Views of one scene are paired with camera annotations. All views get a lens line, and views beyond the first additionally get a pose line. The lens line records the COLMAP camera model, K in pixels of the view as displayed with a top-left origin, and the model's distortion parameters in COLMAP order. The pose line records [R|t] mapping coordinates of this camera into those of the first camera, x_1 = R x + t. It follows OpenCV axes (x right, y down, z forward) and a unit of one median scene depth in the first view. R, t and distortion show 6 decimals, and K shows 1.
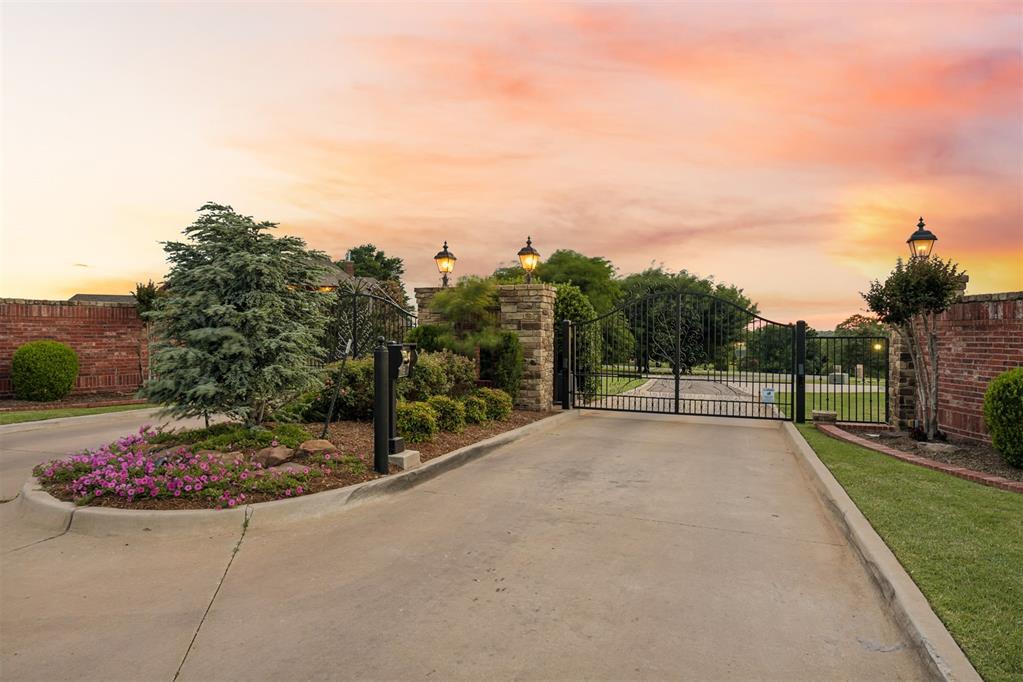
lens RADIAL K [[652.6, 0, 506.3], [0, 652.6, 334.9], [0, 0, 1]] dist [0.006492, 0.000233]
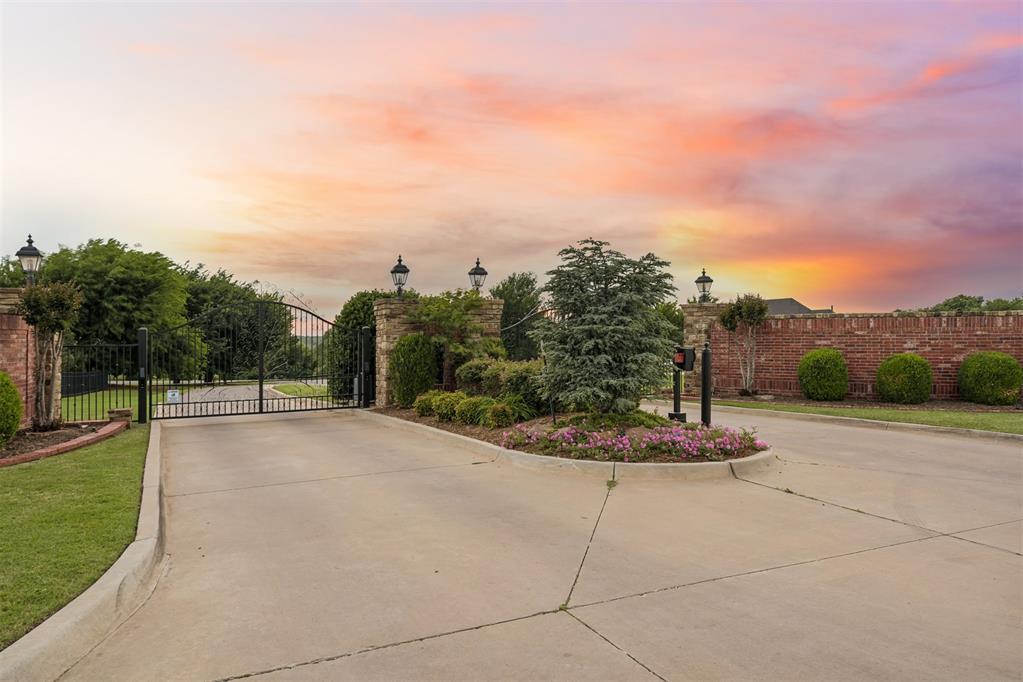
lens RADIAL K [[688.7, 0, 504.9], [0, 688.7, 340.7], [0, 0, 1]] dist [0.003114, 0.002283]
pose [[0.692147, -0.016194, 0.721574, -1.380192], [0.016829, 0.999839, 0.006296, -0.015796], [-0.721560, 0.007785, 0.692308, 0.190759]]
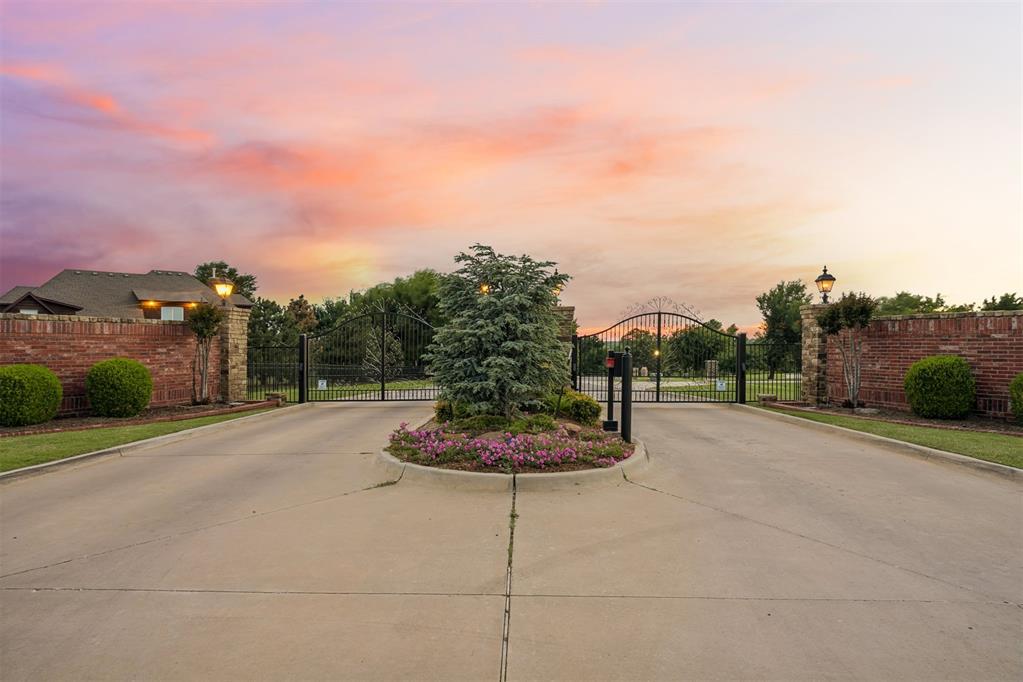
lens RADIAL K [[580.5, 0, 517.1], [0, 580.5, 356.5], [0, 0, 1]] dist [0.004805, -0.001354]
pose [[0.947204, -0.019503, 0.320038, -0.672881], [0.014363, 0.999727, 0.018414, -0.001521], [-0.320310, -0.012845, 0.947226, -0.089464]]
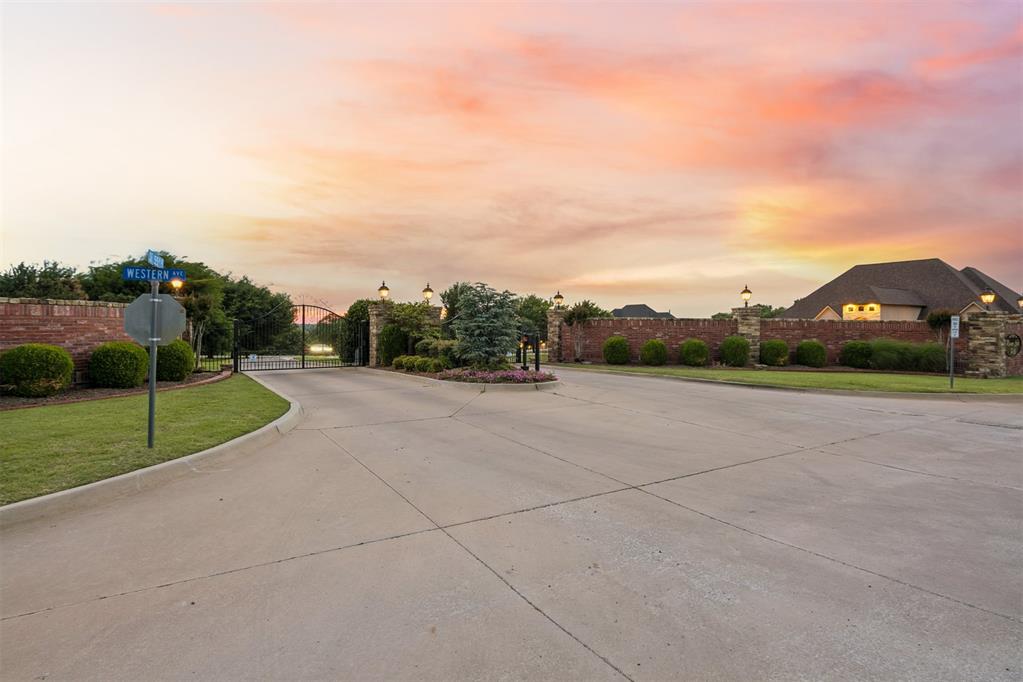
lens RADIAL K [[508.5, 0, 515.2], [0, 508.5, 356.5], [0, 0, 1]] dist [-0.001171, 0.000233]
pose [[0.600021, -0.047738, 0.798558, -1.841320], [0.000960, 0.998260, 0.058955, -0.019359], [-0.799983, -0.034608, 0.599023, -0.323883]]
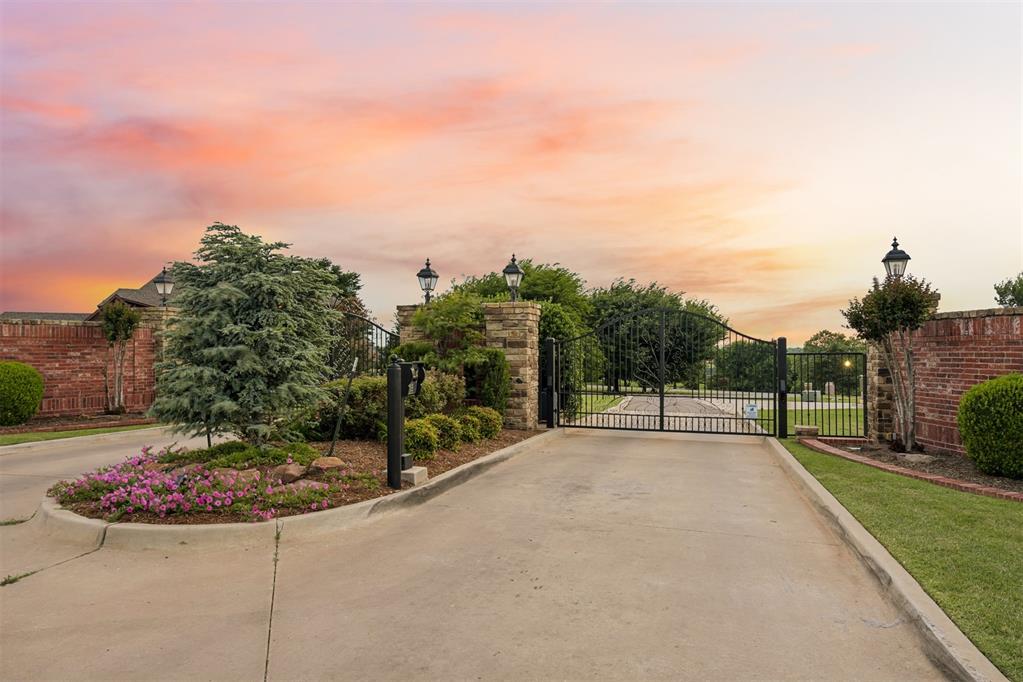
lens RADIAL K [[688.7, 0, 504.9], [0, 688.7, 340.7], [0, 0, 1]] dist [0.003114, 0.002283]
pose [[0.998348, -0.004302, 0.057297, -0.065743], [0.005368, 0.999815, -0.018456, 0.001357], [-0.057207, 0.018733, 0.998187, -0.073904]]
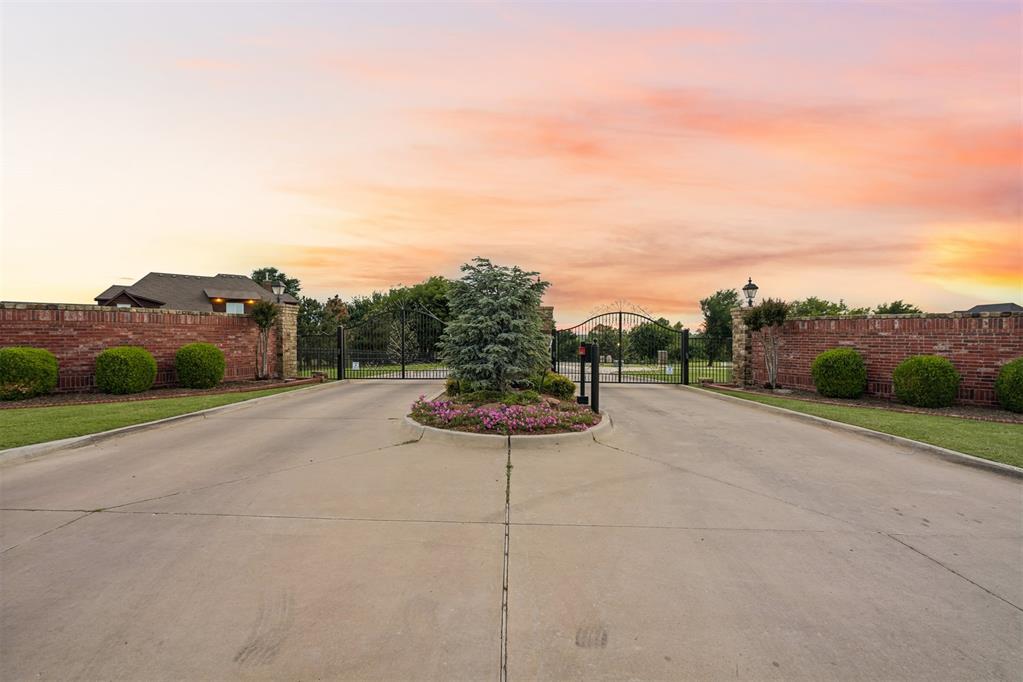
lens RADIAL K [[465.3, 0, 505.6], [0, 465.3, 330.9], [0, 0, 1]] dist [-0.003753, 0.000257]
pose [[0.947839, 0.002535, 0.318740, -0.695228], [0.001975, 0.999902, -0.013824, -0.000450], [-0.318744, 0.013733, 0.947741, -0.121838]]
